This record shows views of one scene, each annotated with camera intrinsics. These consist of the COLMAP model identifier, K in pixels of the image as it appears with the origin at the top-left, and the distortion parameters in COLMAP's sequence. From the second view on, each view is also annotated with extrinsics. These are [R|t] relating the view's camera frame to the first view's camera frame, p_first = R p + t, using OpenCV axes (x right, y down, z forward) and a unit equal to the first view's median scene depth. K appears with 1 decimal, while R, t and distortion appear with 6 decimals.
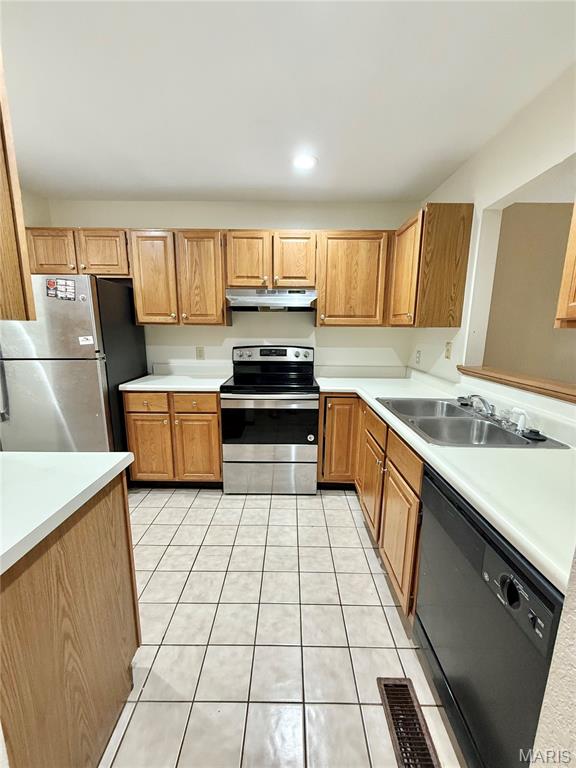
lens RADIAL K [[306.8, 0, 288.0], [0, 306.8, 384.0], [0, 0, 1]] dist [-0.002435, -0.000242]
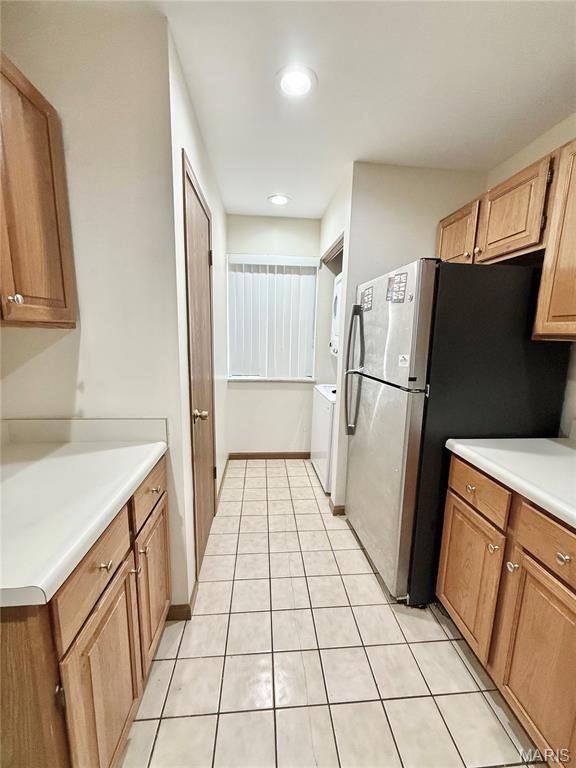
lens RADIAL K [[306.8, 0, 288.0], [0, 306.8, 384.0], [0, 0, 1]] dist [-0.002435, -0.000242]
pose [[0.089124, 0.159526, -0.983162, -0.011659], [-0.203586, 0.969168, 0.138800, -0.117317], [0.974992, 0.187788, 0.118854, 0.594189]]
